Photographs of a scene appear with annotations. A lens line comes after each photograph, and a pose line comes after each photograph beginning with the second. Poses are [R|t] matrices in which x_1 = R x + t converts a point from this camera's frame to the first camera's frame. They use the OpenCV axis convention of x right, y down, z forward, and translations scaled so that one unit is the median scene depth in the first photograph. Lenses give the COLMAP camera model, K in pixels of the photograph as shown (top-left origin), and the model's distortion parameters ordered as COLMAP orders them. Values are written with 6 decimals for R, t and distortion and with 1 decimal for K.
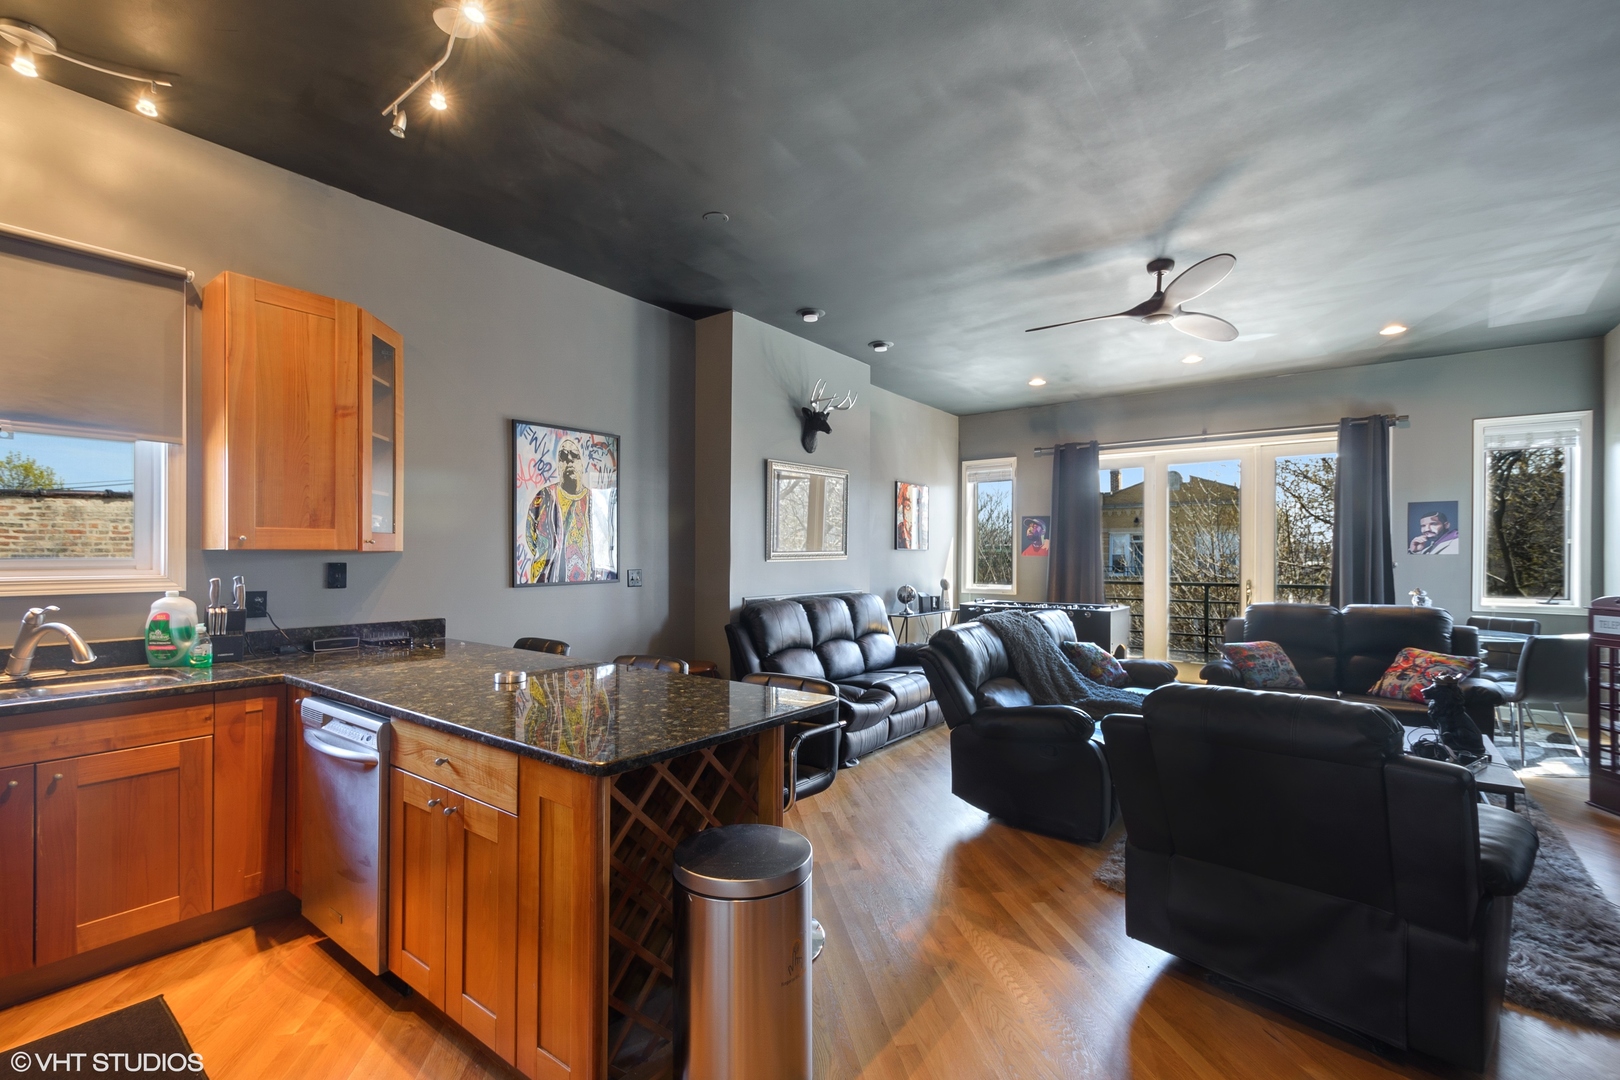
lens RADIAL K [[710.9, 0, 804.7], [0, 710.9, 556.3], [0, 0, 1]] dist [0.003211, 0.000032]
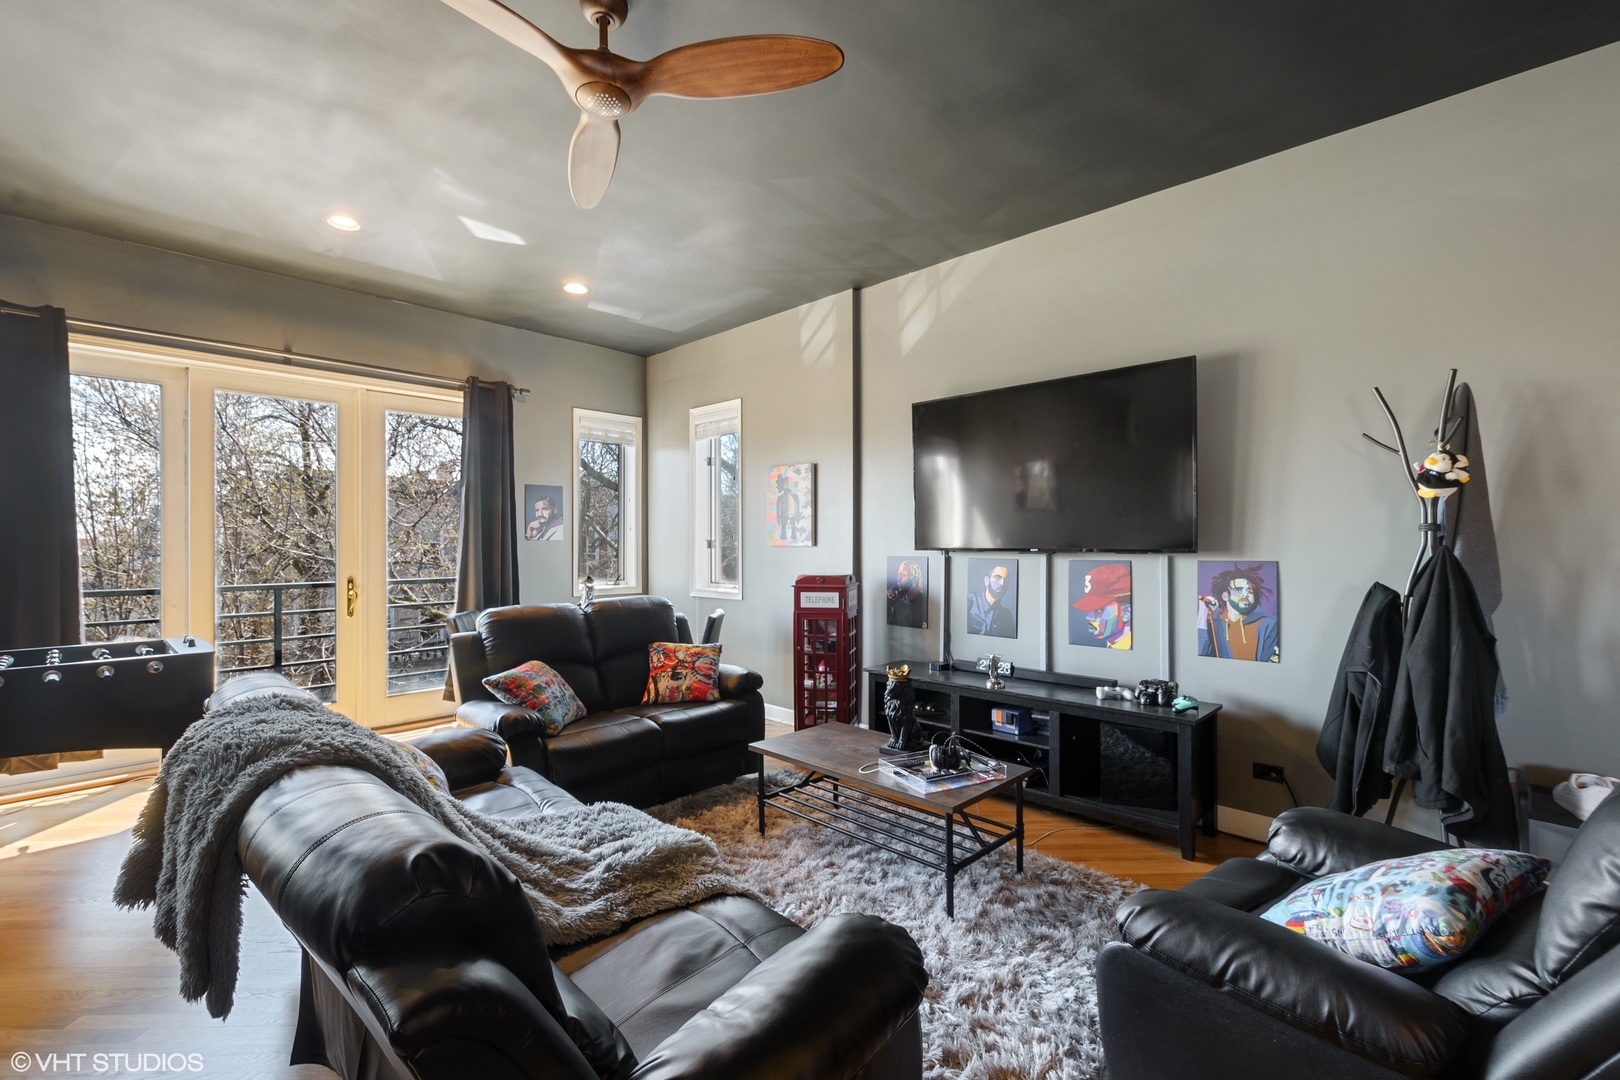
lens RADIAL K [[704.5, 0, 807.0], [0, 704.5, 540.8], [0, 0, 1]] dist [0.003097, -0.000311]
pose [[0.132236, 0.002462, 0.991215, -0.010224], [0.004703, 0.999984, -0.003112, 0.003148], [-0.991207, 0.005074, 0.132223, 0.662193]]
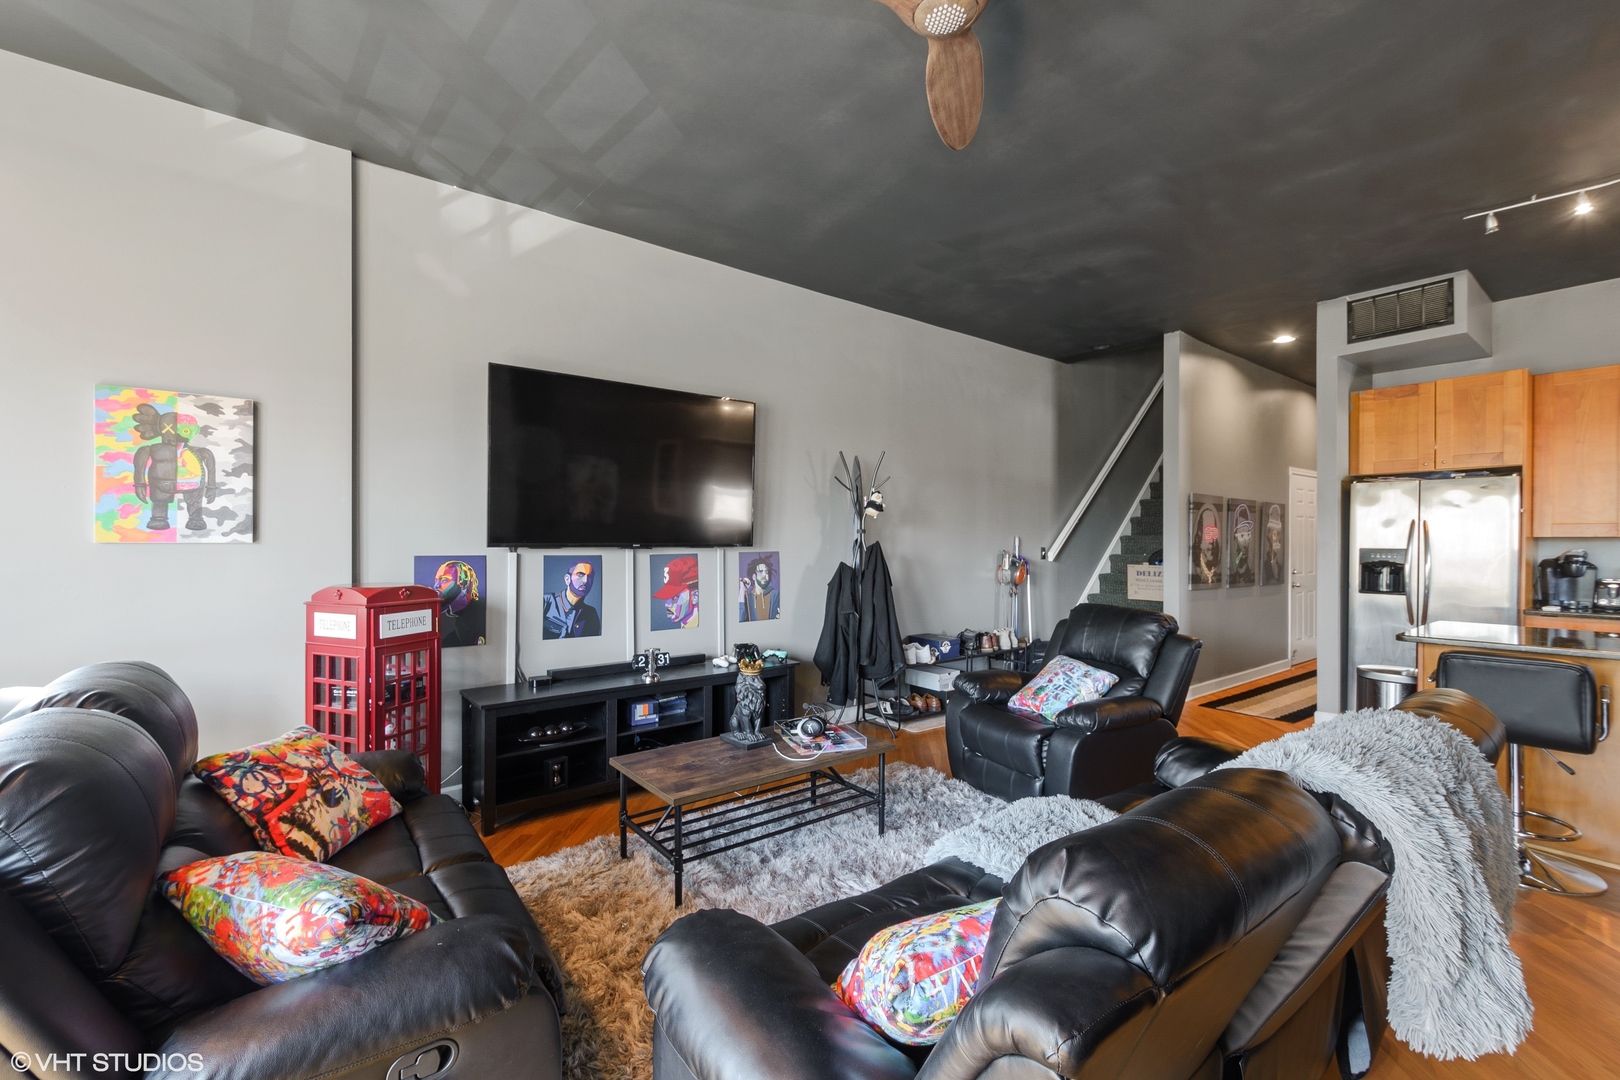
lens RADIAL K [[704.5, 0, 807.0], [0, 704.5, 540.8], [0, 0, 1]] dist [0.003097, -0.000311]
pose [[-0.966845, -0.006953, 0.255270, 0.395693], [-0.005053, 0.999954, 0.008100, -0.000934], [-0.255315, 0.006542, -0.966836, 1.246745]]
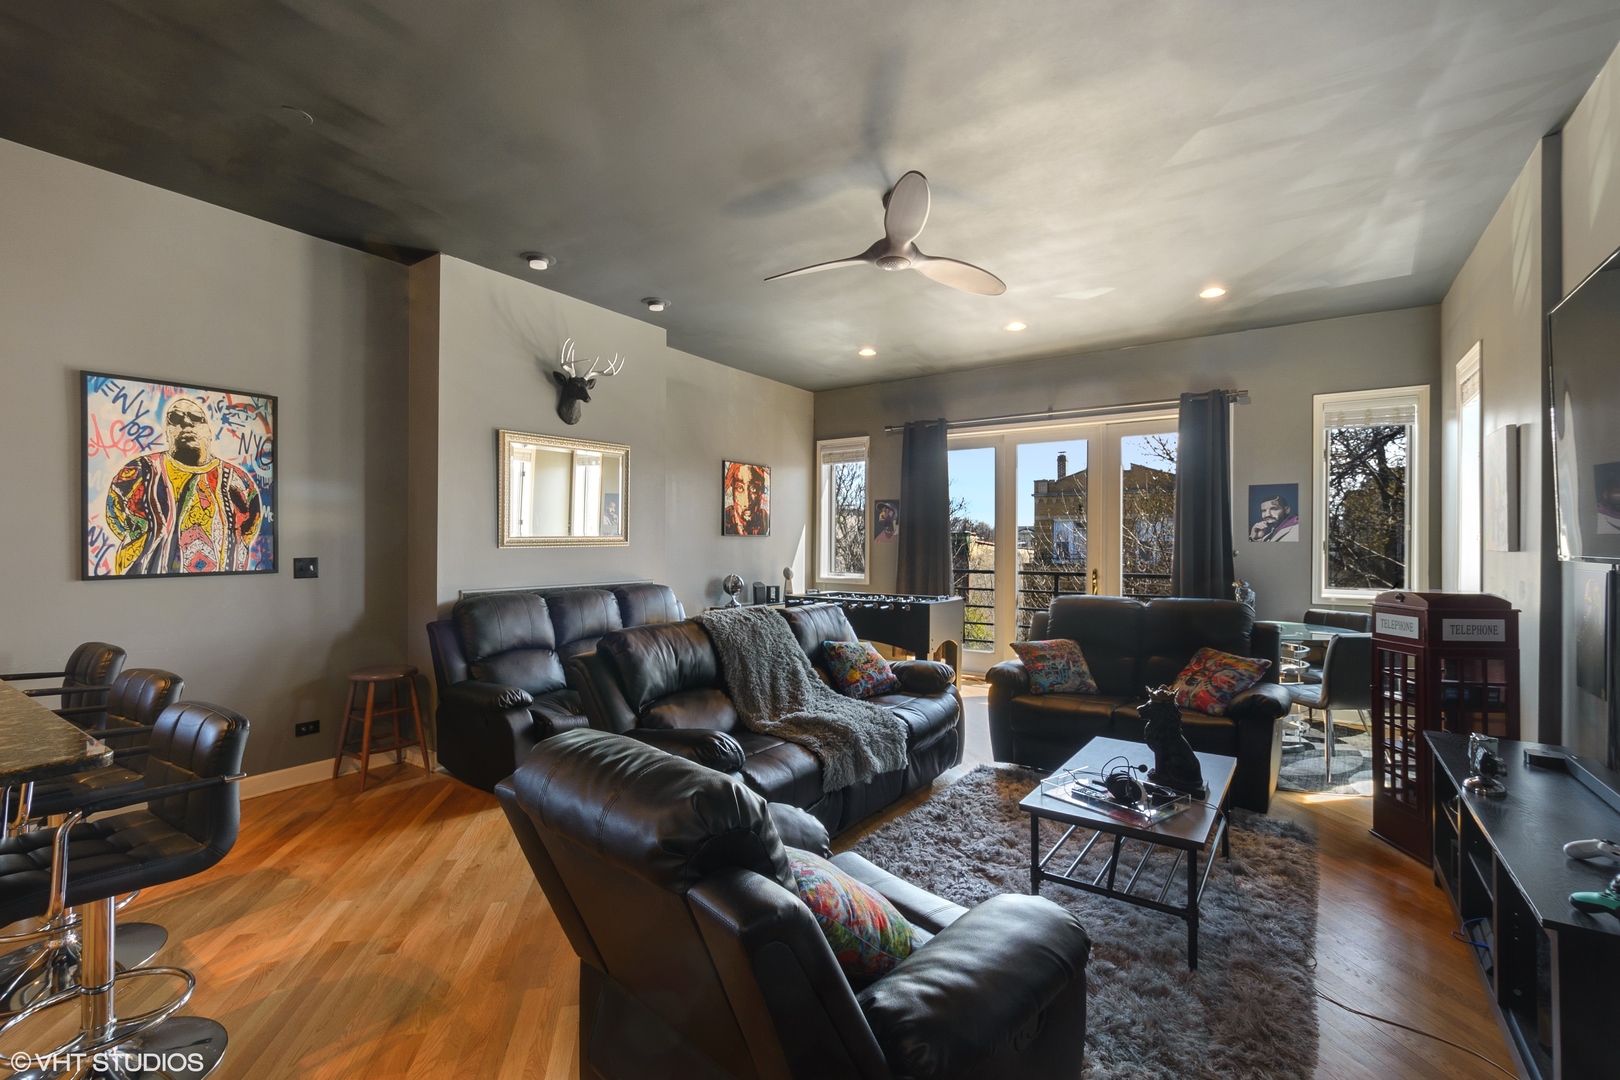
lens RADIAL K [[704.5, 0, 807.0], [0, 704.5, 540.8], [0, 0, 1]] dist [0.003097, -0.000311]
pose [[0.999274, 0.002144, 0.038049, 0.308546], [-0.002038, 0.999994, -0.002824, 0.000056], [-0.038055, 0.002744, 0.999272, 0.142326]]
